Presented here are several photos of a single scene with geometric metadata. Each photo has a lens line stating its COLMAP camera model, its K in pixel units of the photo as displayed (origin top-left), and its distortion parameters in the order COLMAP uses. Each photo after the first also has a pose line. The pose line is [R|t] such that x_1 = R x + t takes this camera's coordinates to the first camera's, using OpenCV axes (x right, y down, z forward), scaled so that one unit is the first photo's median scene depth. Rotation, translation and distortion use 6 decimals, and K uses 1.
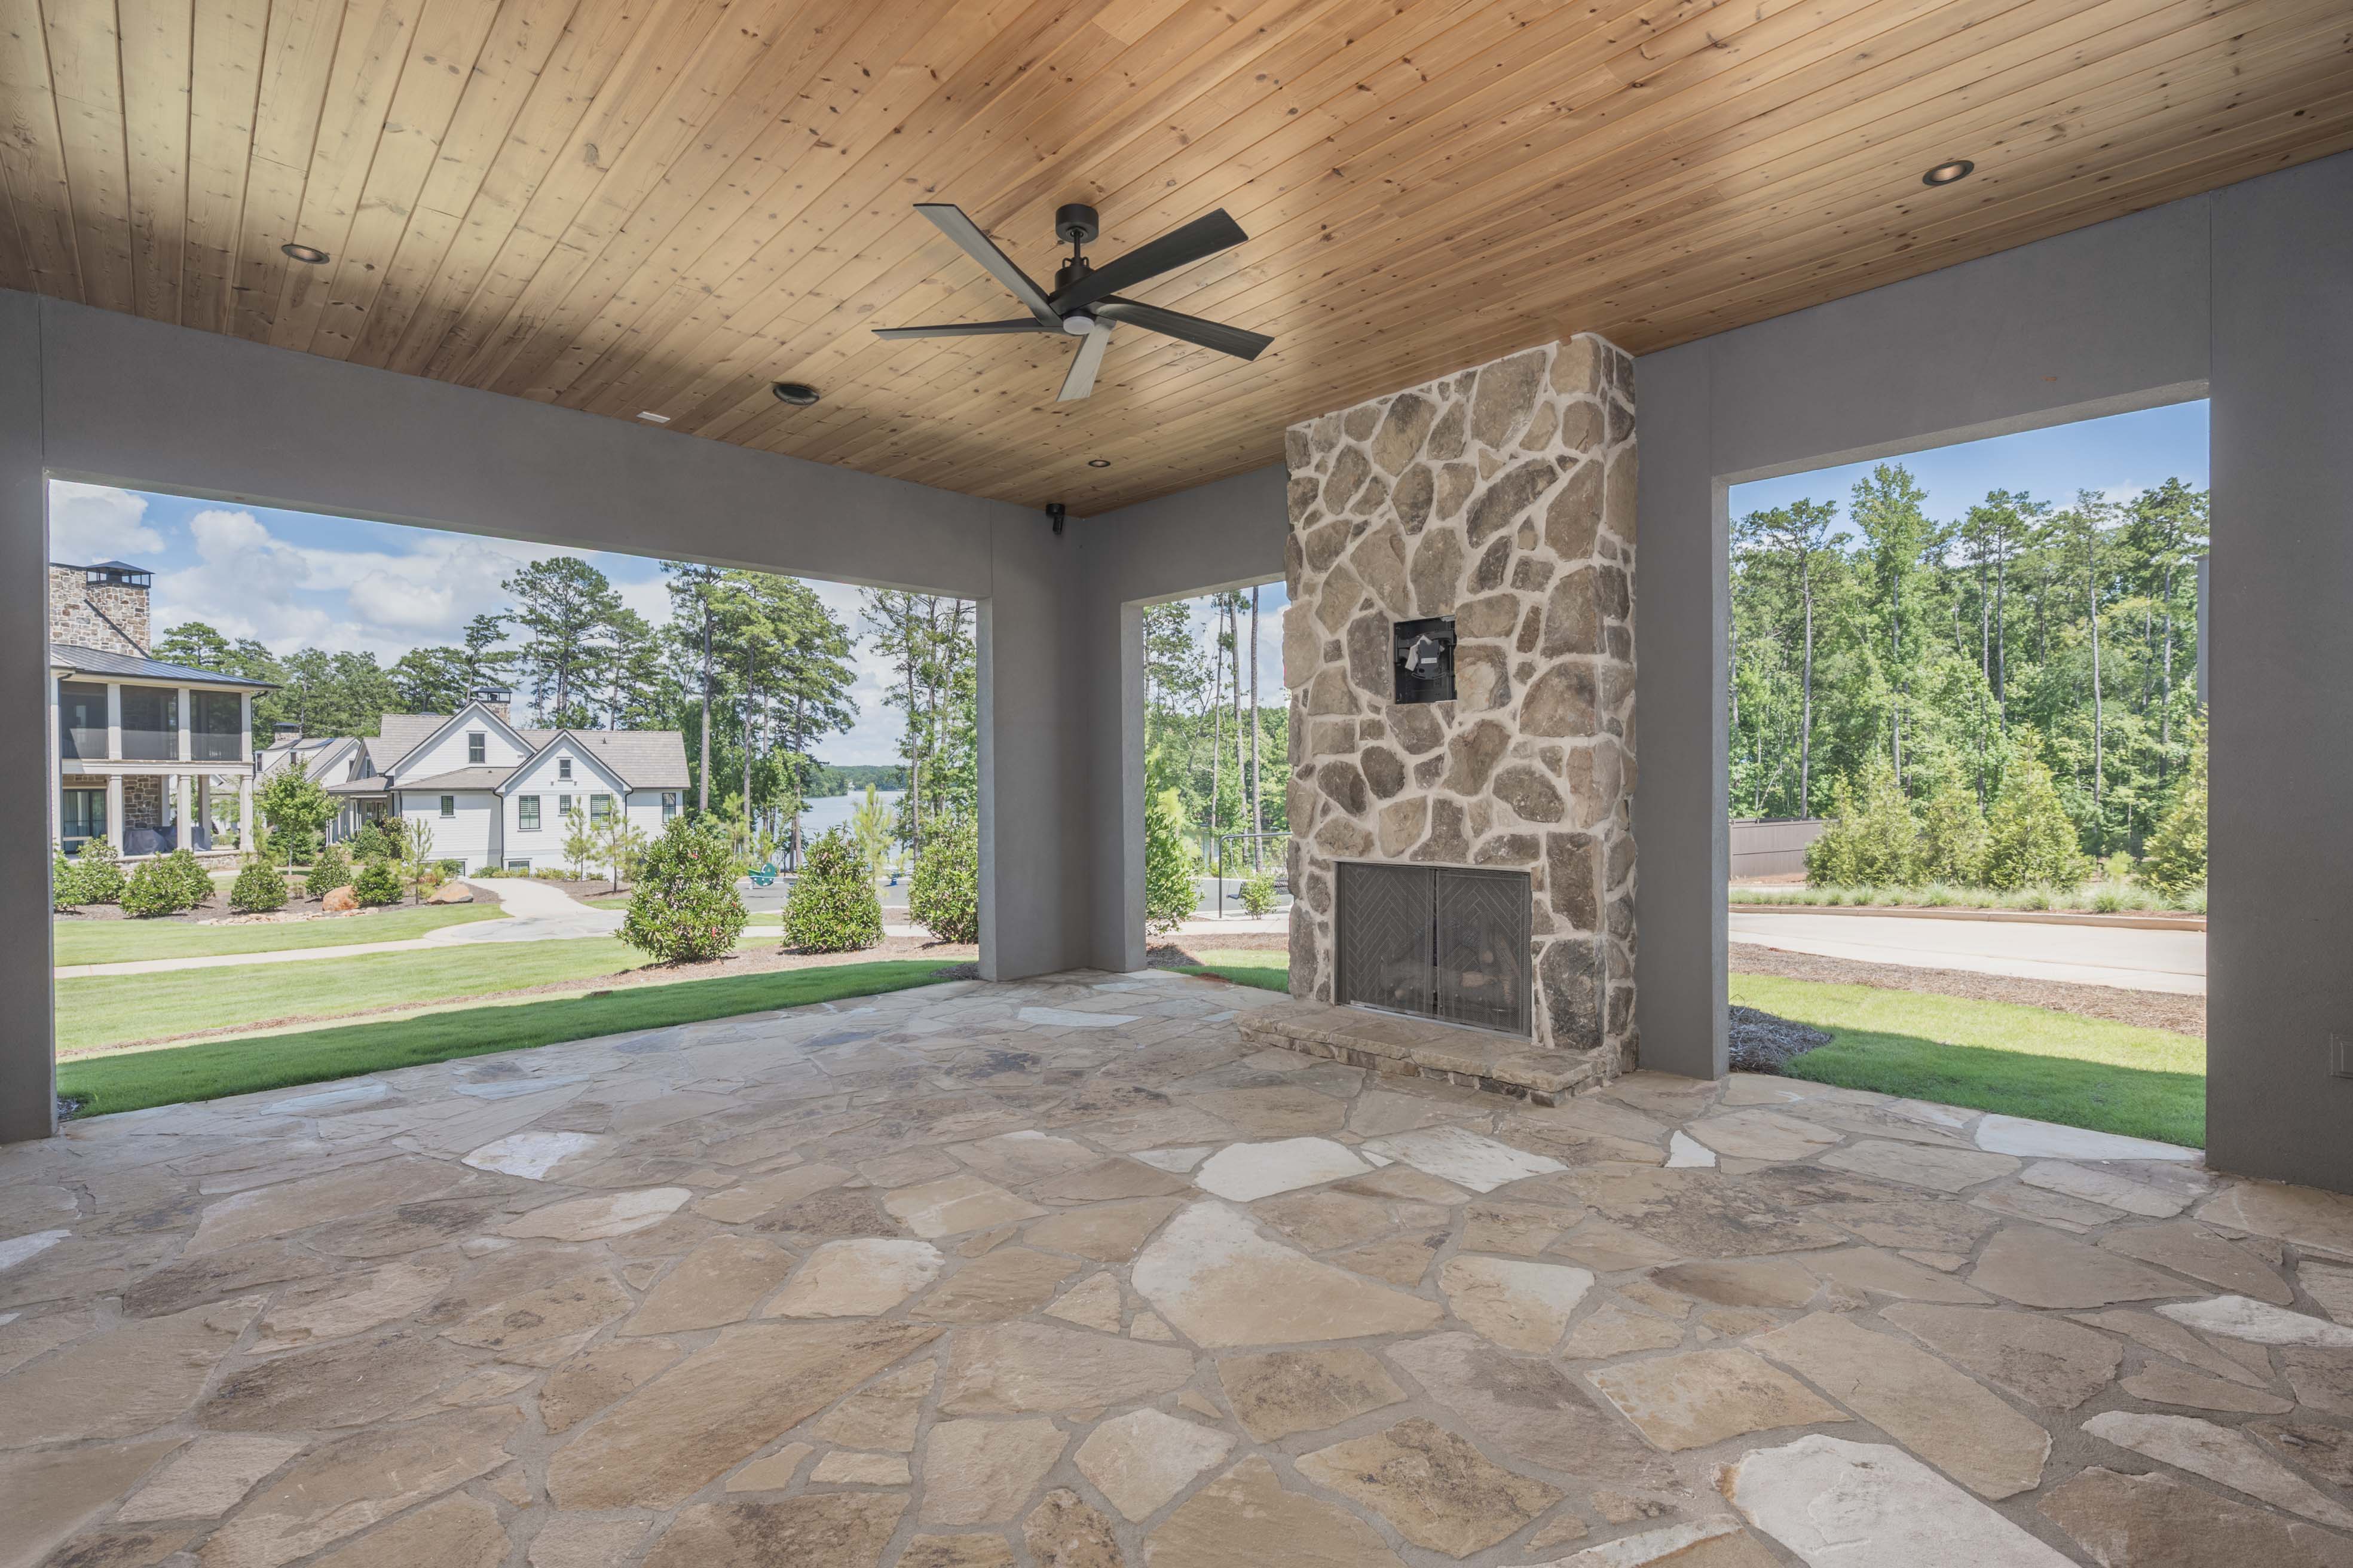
lens RADIAL K [[1042.9, 0, 1179.6], [0, 1042.9, 784.3], [0, 0, 1]] dist [0.002227, 0.001040]
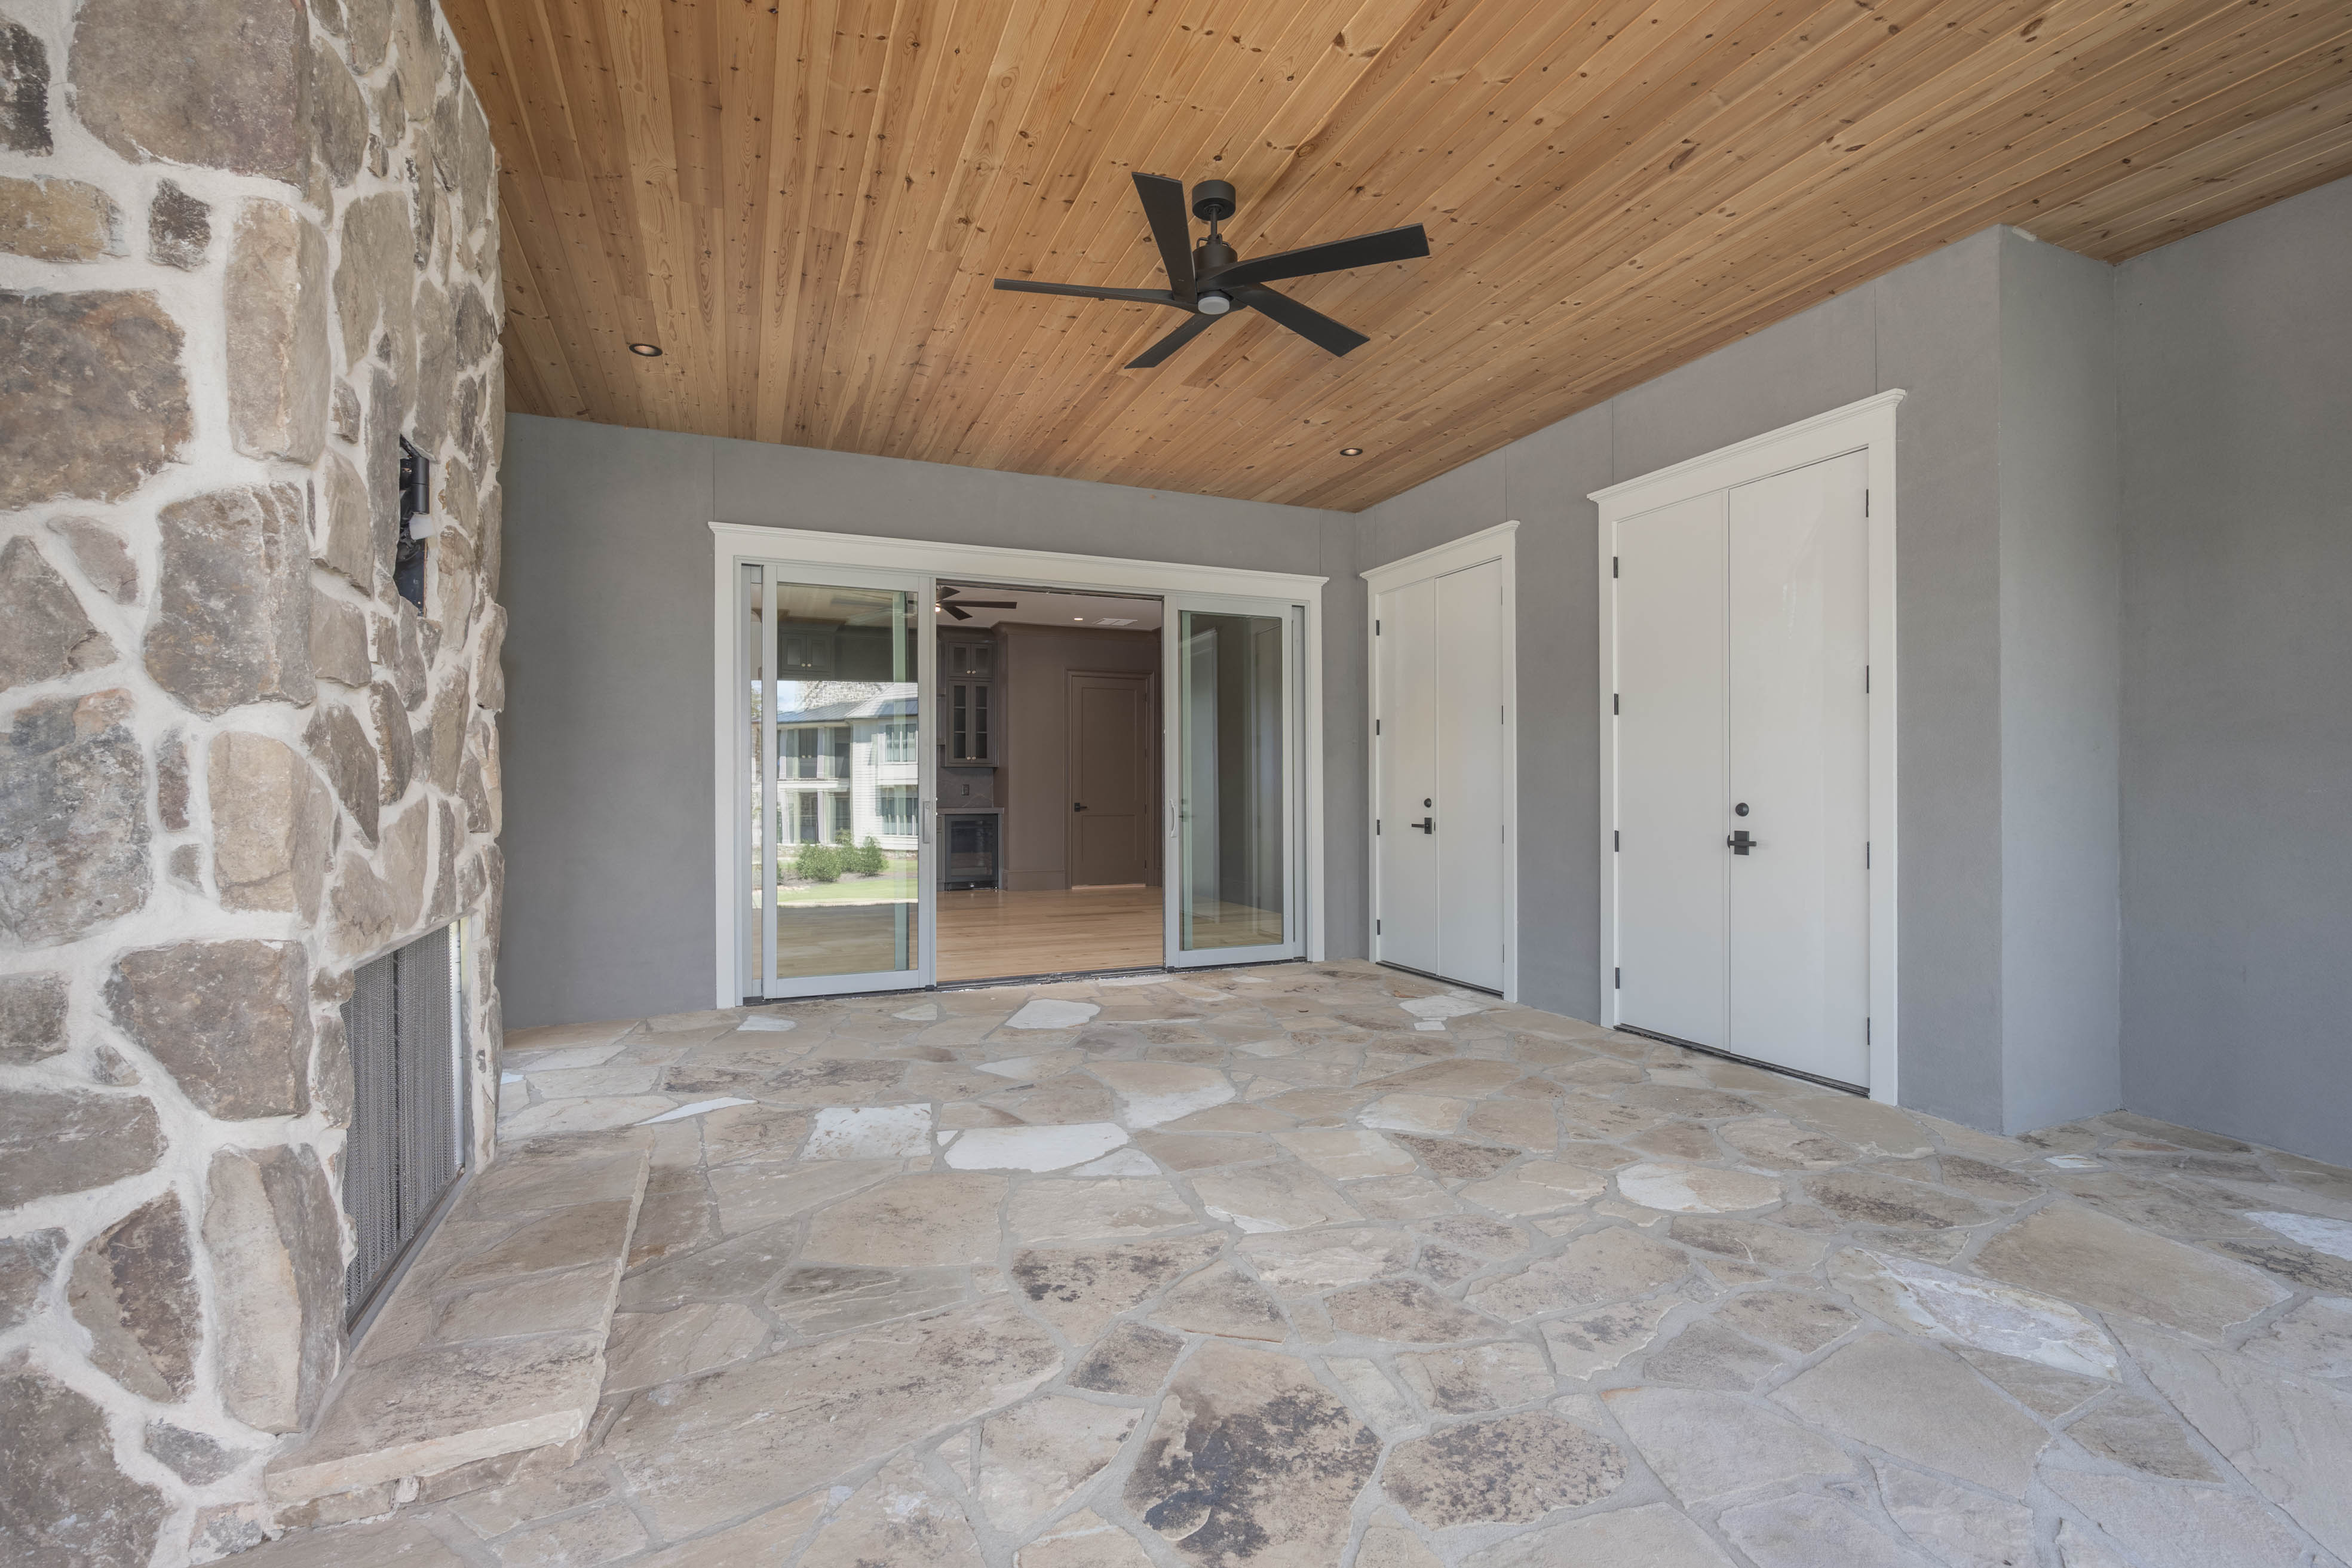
lens RADIAL K [[1042.5, 0, 1175.0], [0, 1042.5, 787.2], [0, 0, 1]] dist [0.002227, 0.001040]
pose [[-0.930864, 0.012576, 0.365151, -0.410105], [0.012726, 0.999917, -0.001996, 0.016788], [-0.365145, 0.002789, -0.930946, 1.900847]]
